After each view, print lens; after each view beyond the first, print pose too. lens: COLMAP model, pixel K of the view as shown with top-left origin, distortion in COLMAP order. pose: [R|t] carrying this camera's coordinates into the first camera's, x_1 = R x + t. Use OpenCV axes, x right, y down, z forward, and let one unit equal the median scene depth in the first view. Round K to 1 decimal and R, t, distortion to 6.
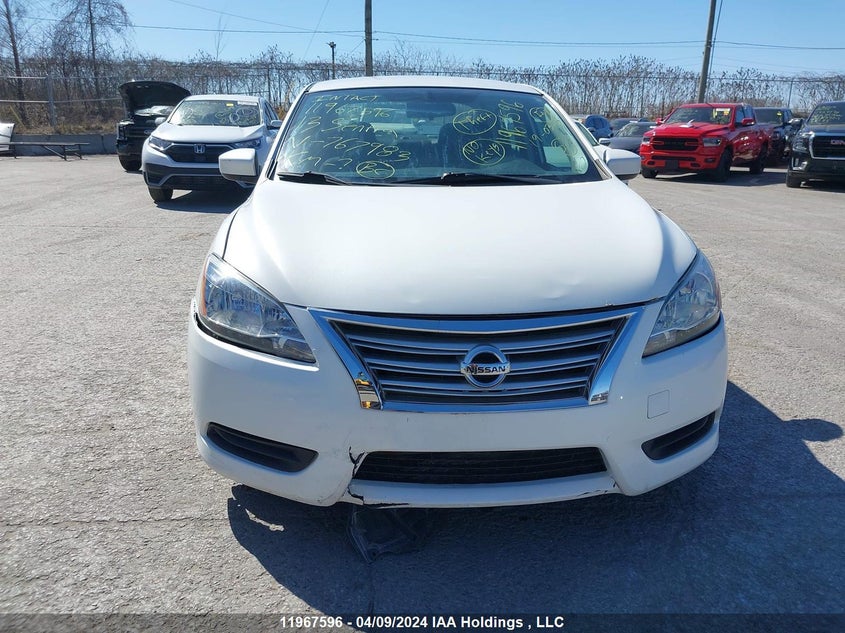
lens RADIAL K [[709.9, 0, 422.5], [0, 709.9, 316.5], [0, 0, 1]] dist [-0.009002, -0.004287]
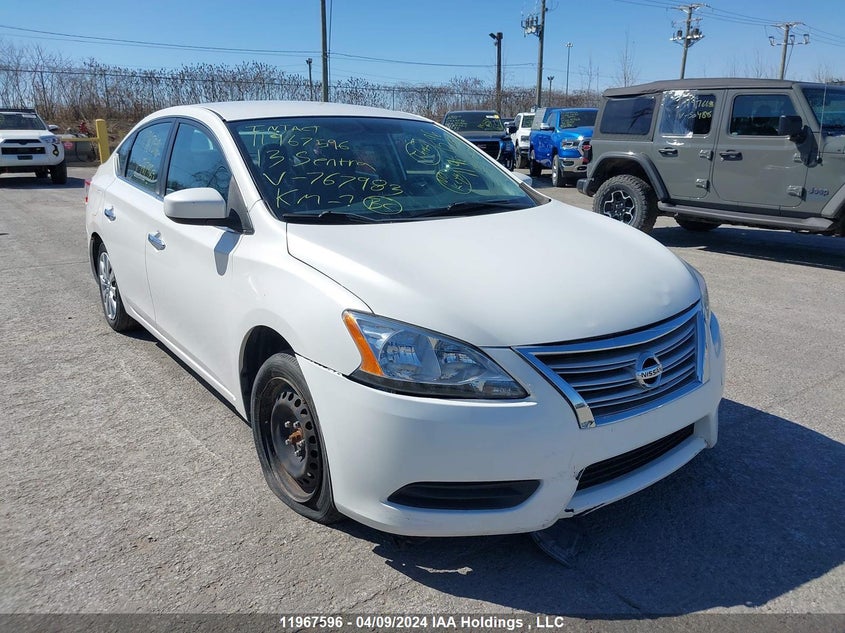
lens RADIAL K [[709.9, 0, 422.5], [0, 709.9, 316.5], [0, 0, 1]] dist [-0.009002, -0.004287]
pose [[0.827833, -0.147970, 0.541107, -0.731231], [0.147007, 0.988098, 0.045300, -0.108590], [-0.541370, 0.042046, 0.839732, 0.173138]]
